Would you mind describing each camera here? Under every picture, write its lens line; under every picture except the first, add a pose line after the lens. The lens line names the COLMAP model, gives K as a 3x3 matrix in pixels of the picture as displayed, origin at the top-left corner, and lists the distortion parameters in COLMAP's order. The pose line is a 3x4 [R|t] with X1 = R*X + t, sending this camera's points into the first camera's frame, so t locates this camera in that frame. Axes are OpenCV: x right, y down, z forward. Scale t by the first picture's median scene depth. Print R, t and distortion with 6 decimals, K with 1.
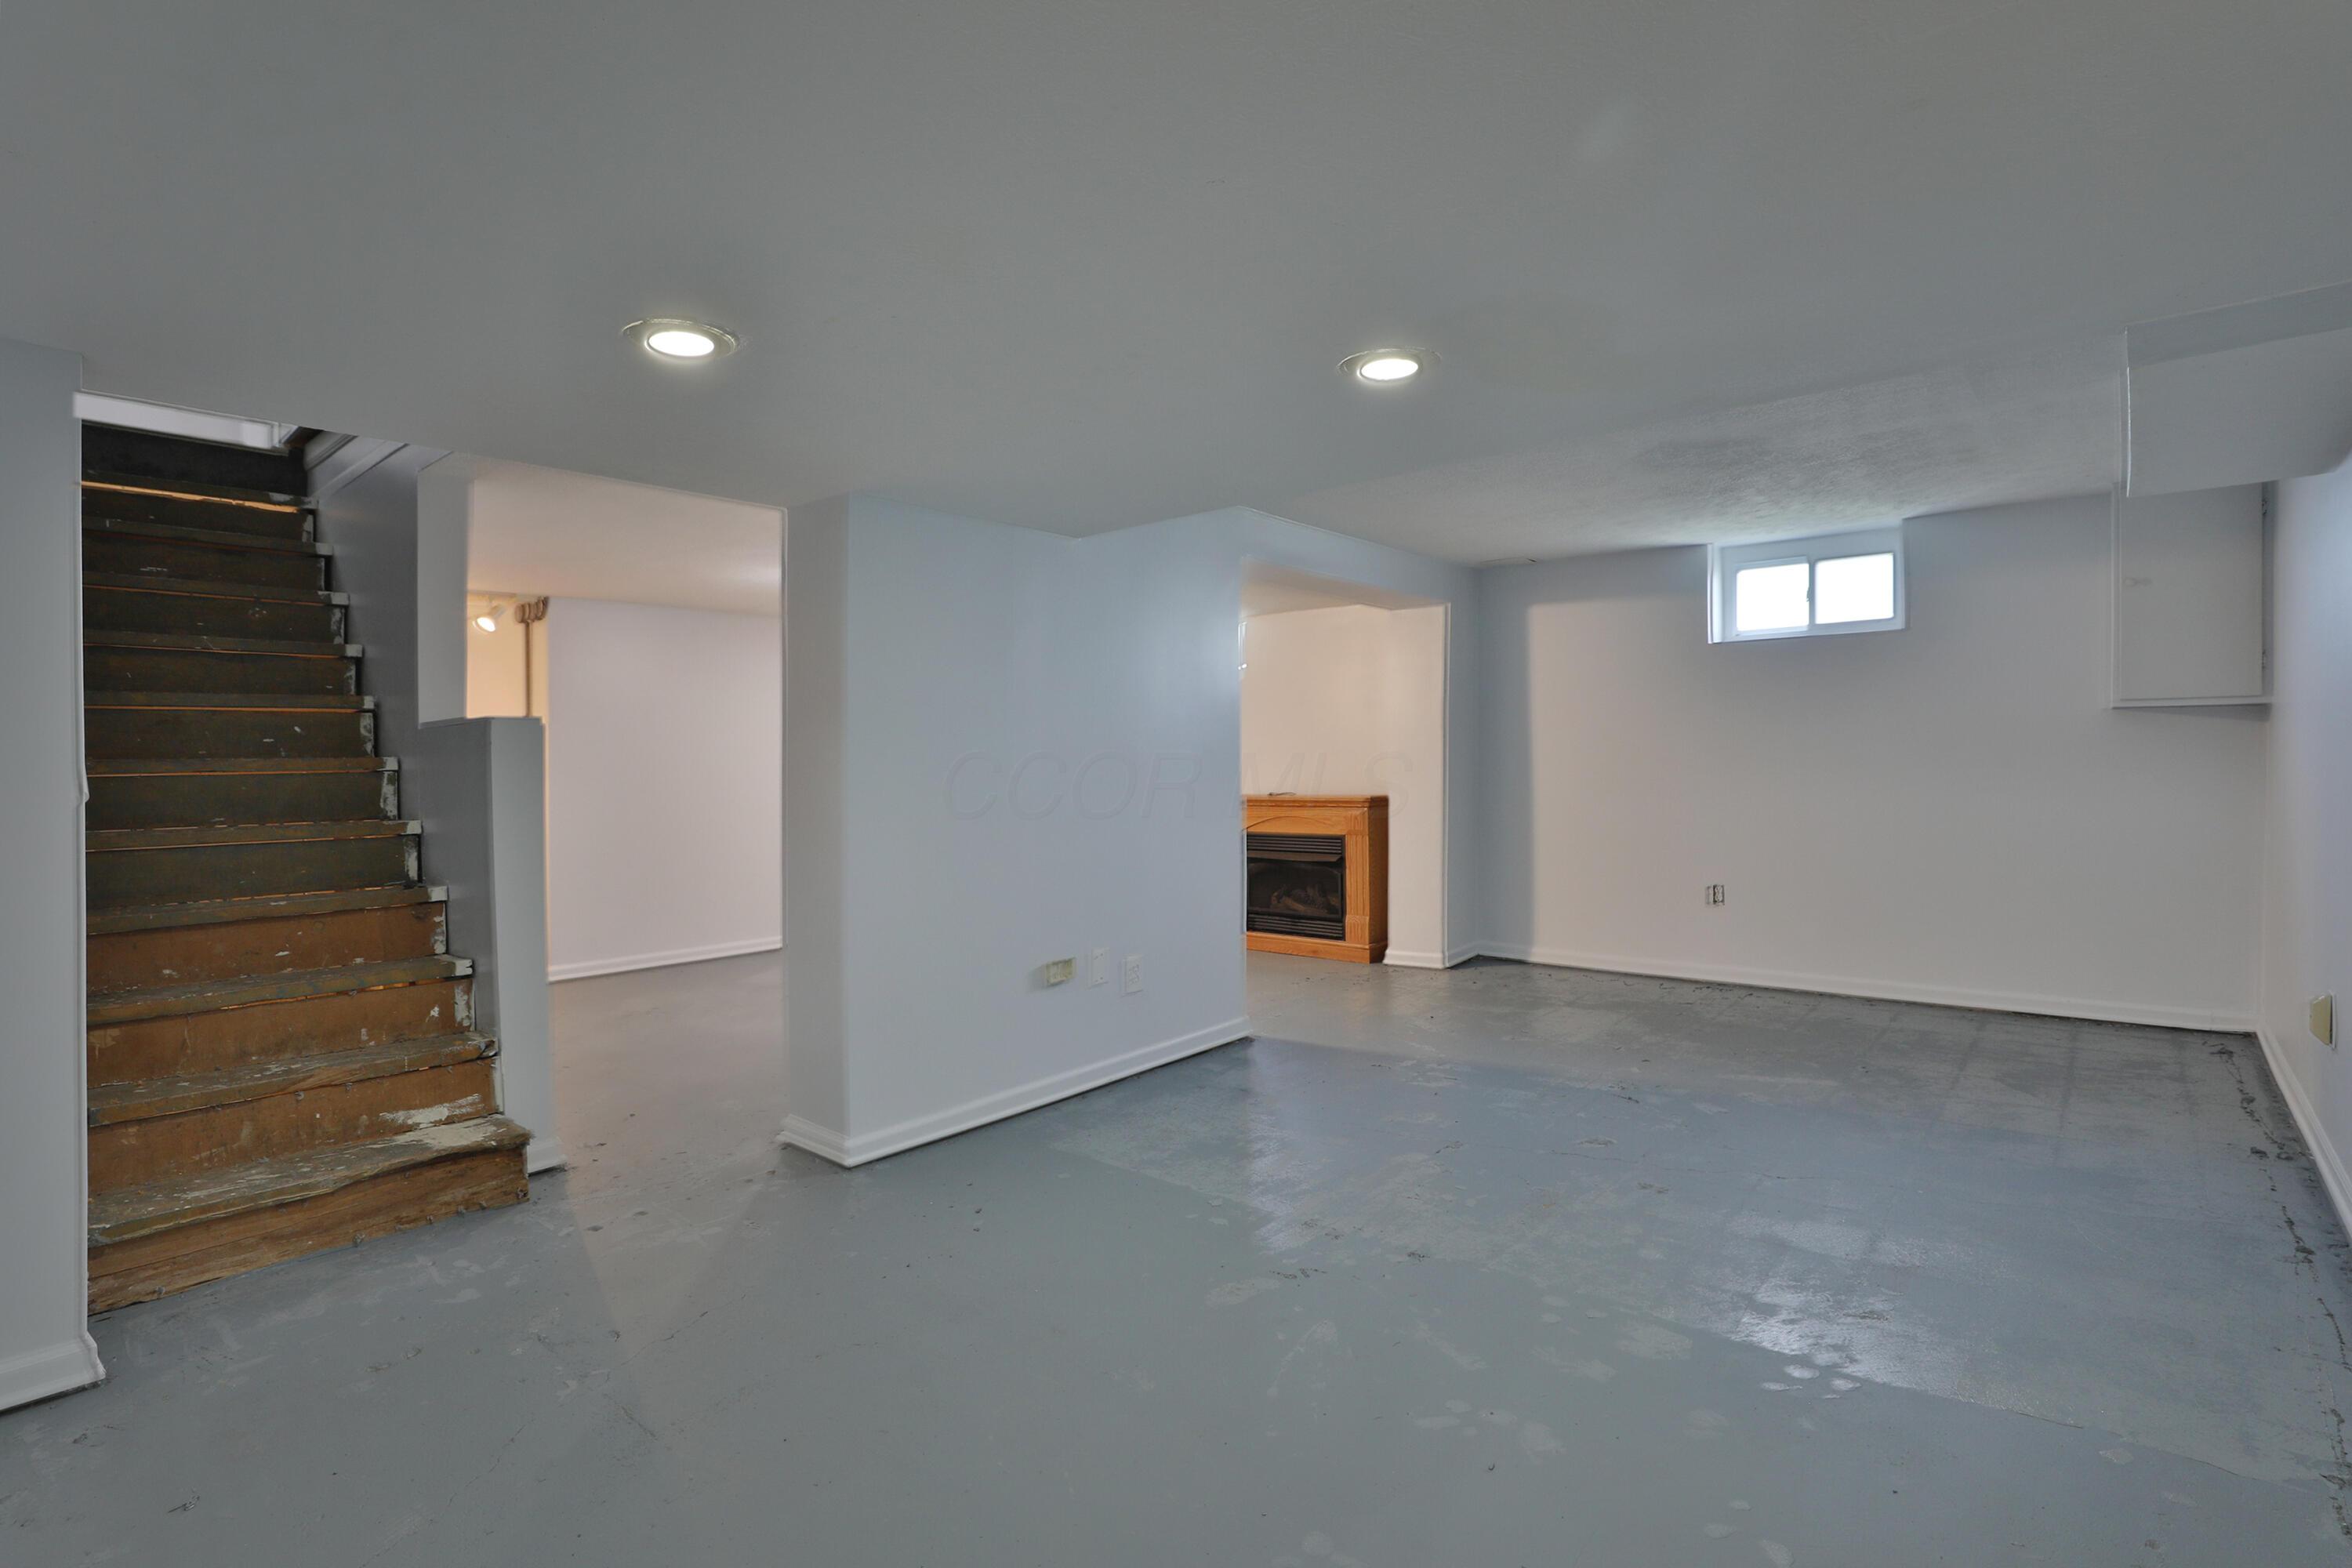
lens RADIAL K [[1126.9, 0, 1216.4], [0, 1126.9, 762.2], [0, 0, 1]] dist [-0.039186, 0.008886]
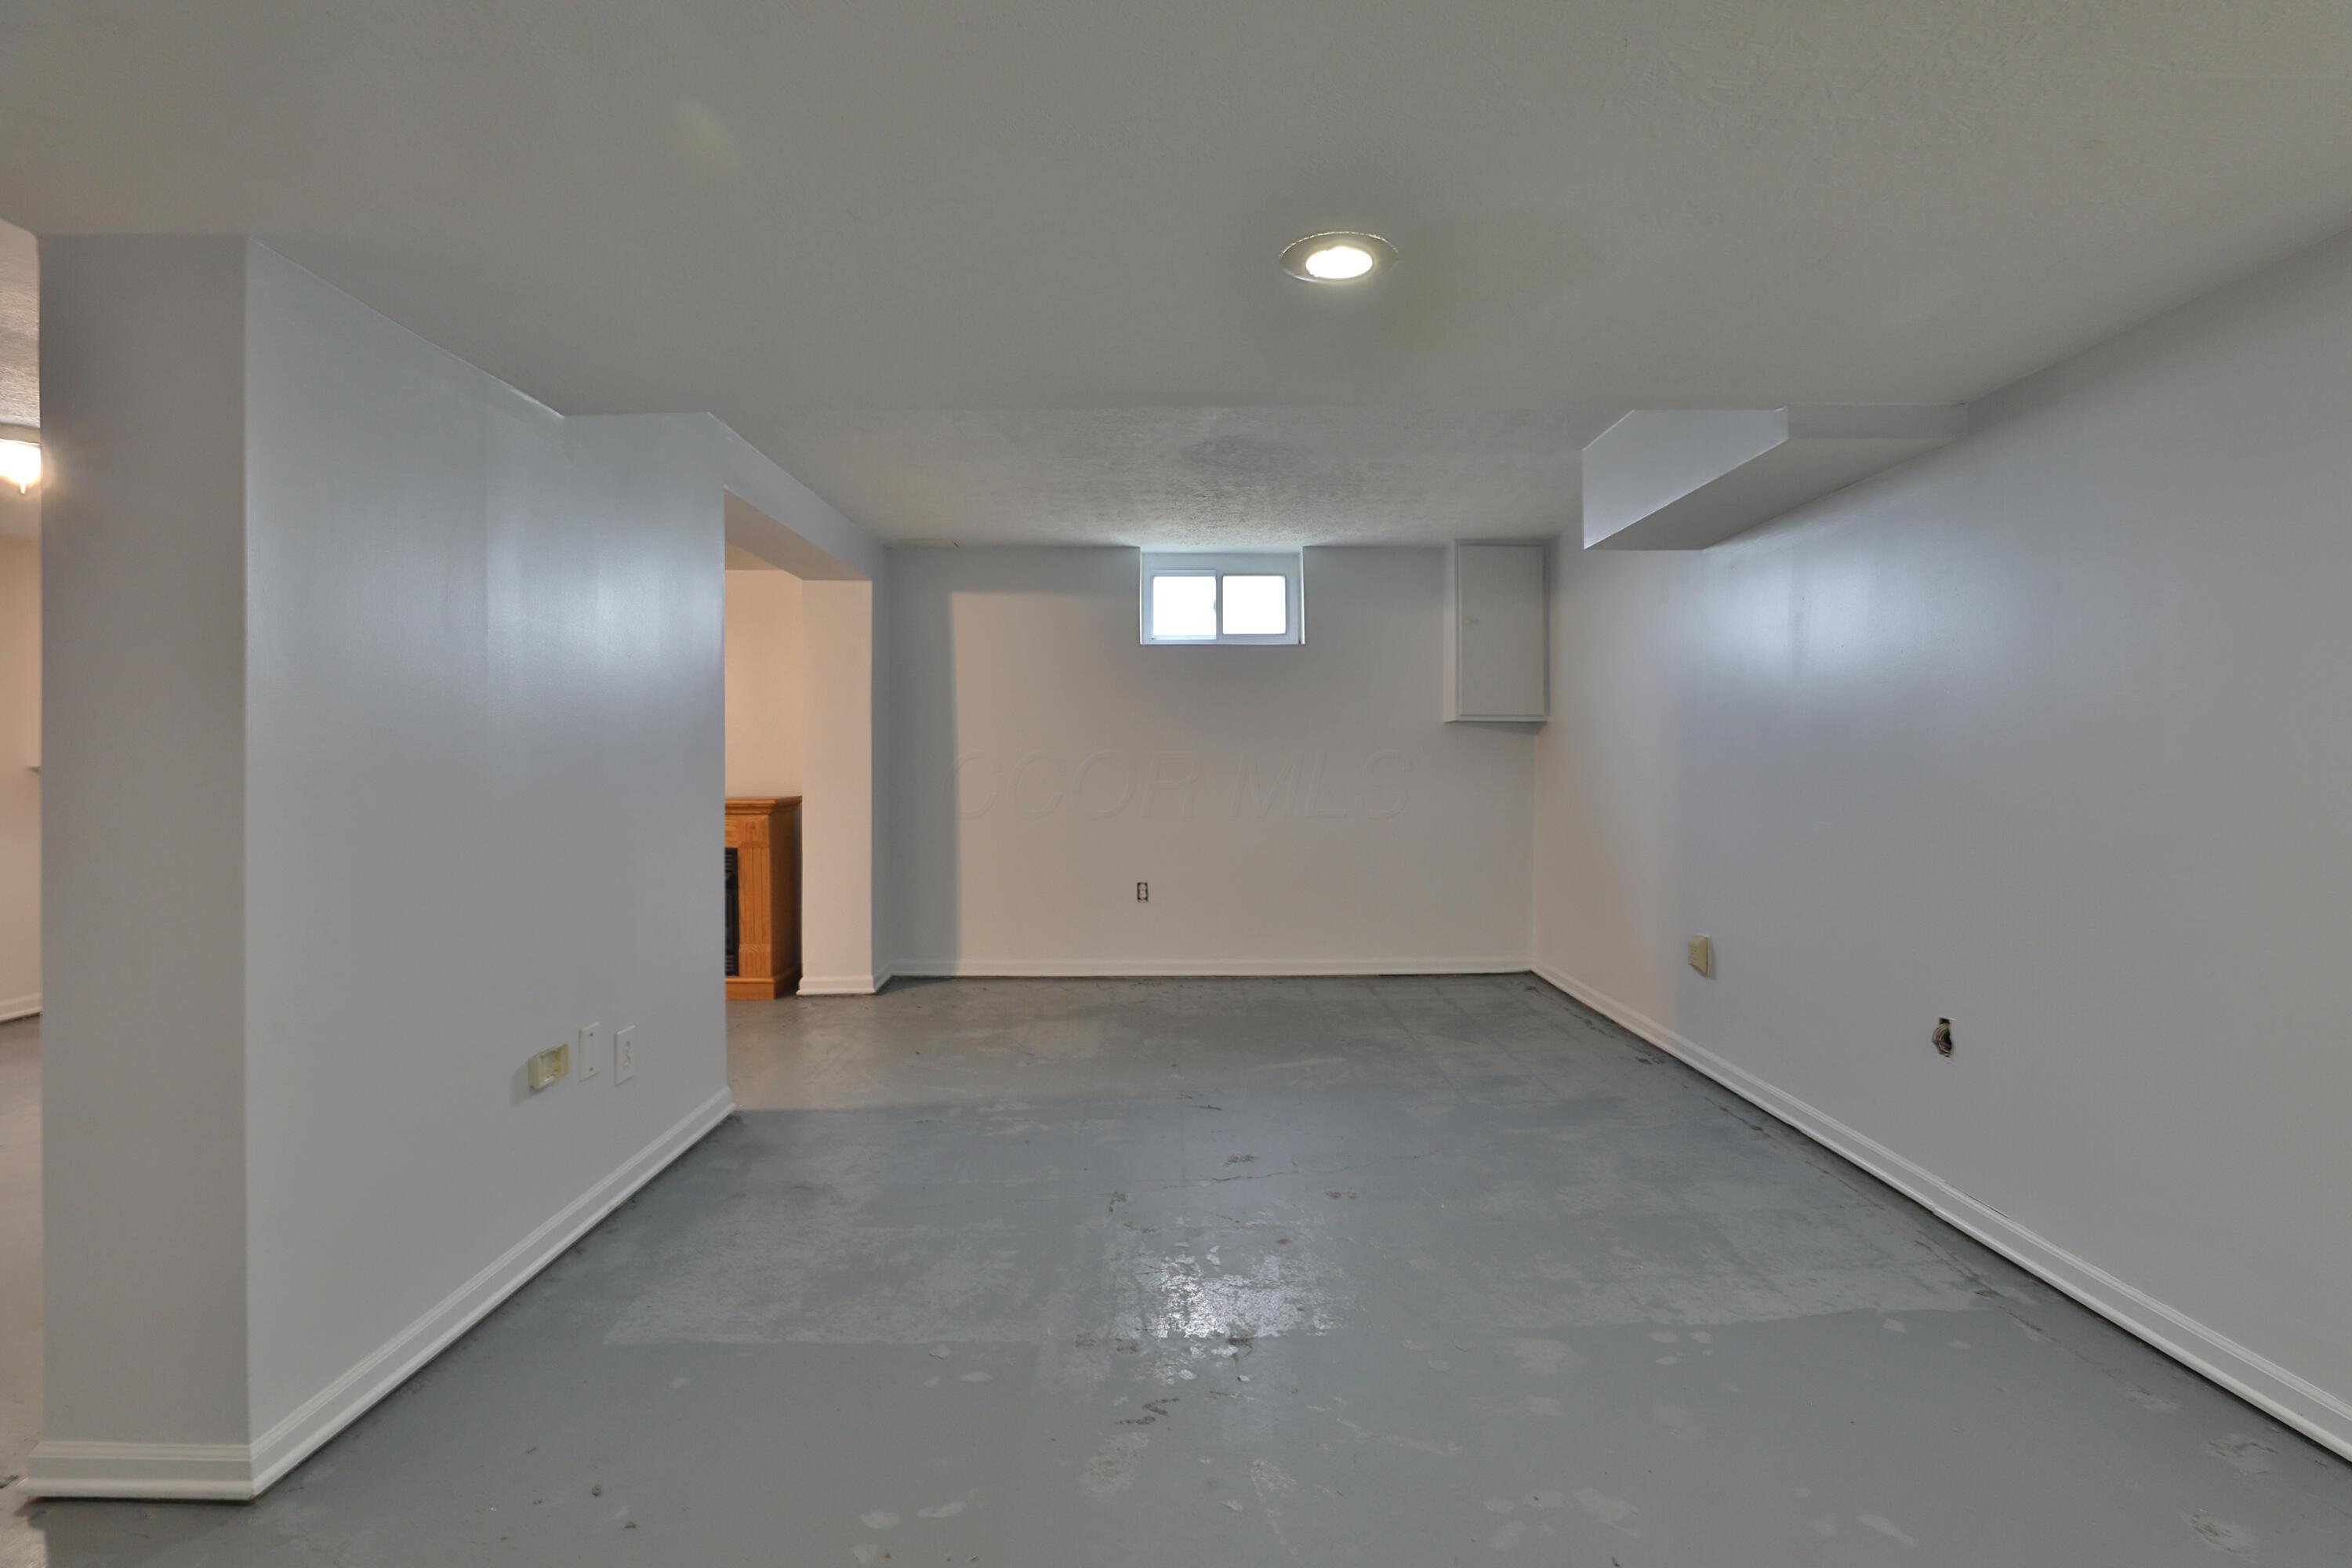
lens RADIAL K [[1126.9, 0, 1162.9], [0, 1126.9, 774.3], [0, 0, 1]] dist [-0.039186, 0.008886]
pose [[0.769538, 0.002154, 0.638597, -0.203636], [-0.005646, 0.999978, 0.003430, 0.007866], [-0.638576, -0.006245, 0.769533, 0.202476]]
